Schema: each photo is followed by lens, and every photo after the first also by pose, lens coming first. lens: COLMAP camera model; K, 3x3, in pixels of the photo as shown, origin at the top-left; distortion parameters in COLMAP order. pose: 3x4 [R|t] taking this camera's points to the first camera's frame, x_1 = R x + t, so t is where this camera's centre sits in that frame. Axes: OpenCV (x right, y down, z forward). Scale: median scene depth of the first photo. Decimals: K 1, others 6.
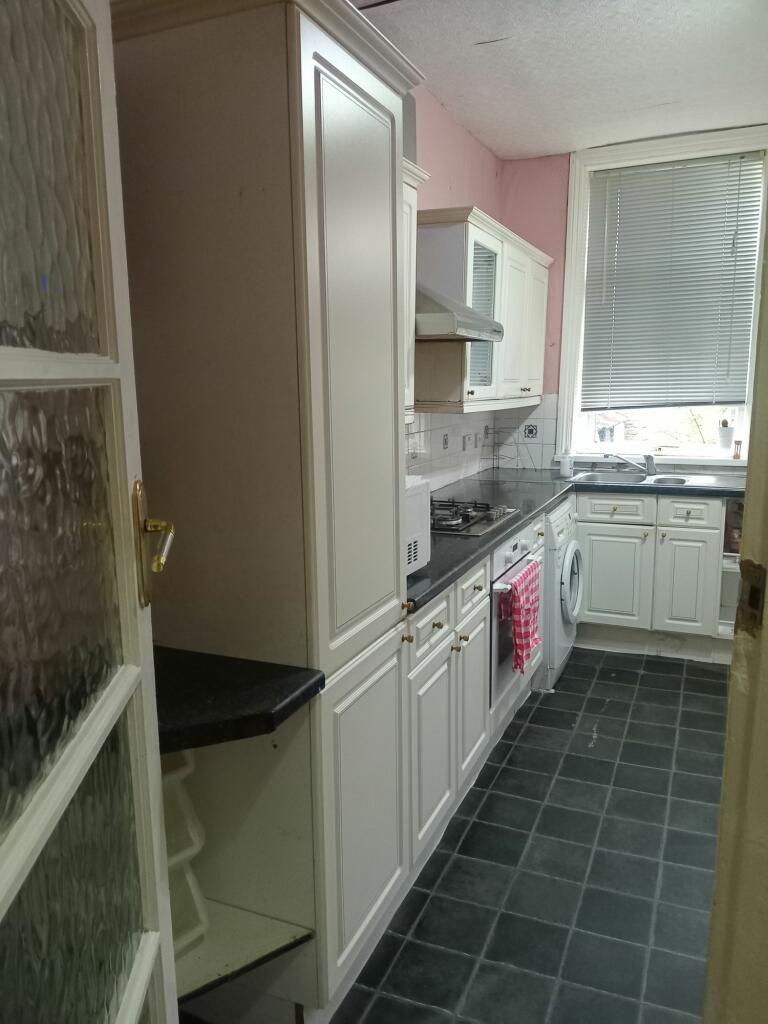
lens RADIAL K [[774.7, 0, 383.4], [0, 774.7, 513.8], [0, 0, 1]] dist [-0.001921, -0.000610]
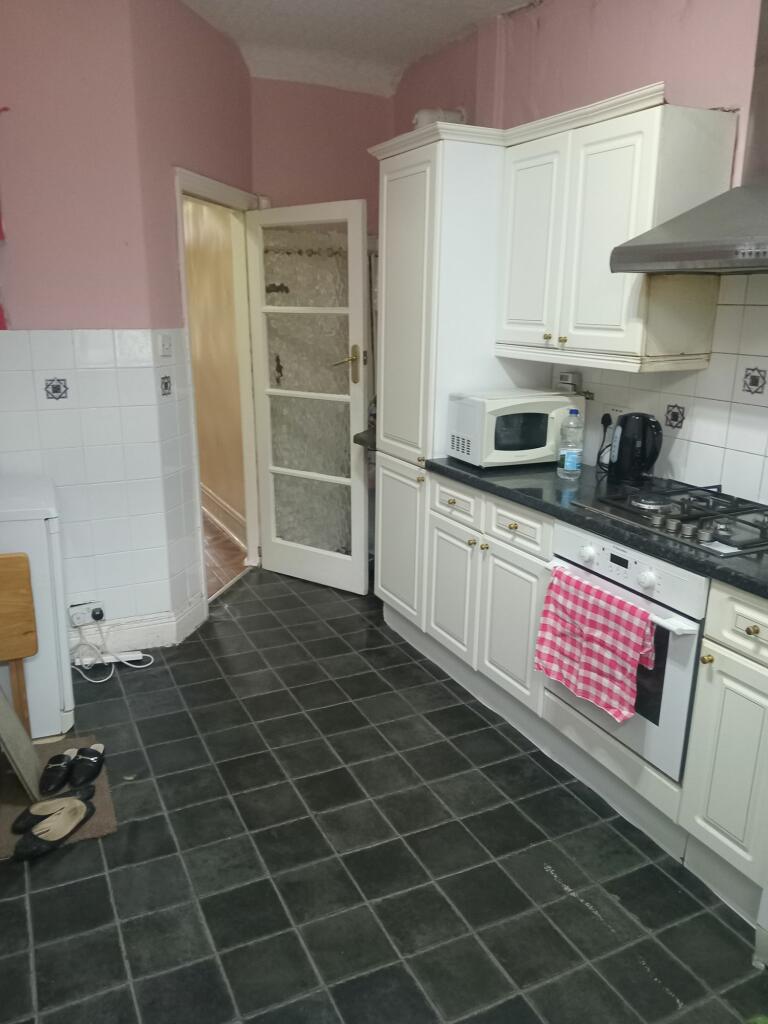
lens RADIAL K [[774.7, 0, 382.5], [0, 774.7, 513.2], [0, 0, 1]] dist [-0.001921, -0.000610]
pose [[-0.650045, 0.200878, -0.732864, 0.811405], [-0.136964, 0.917660, 0.373016, -0.233784], [0.747450, 0.342853, -0.569008, 1.175449]]
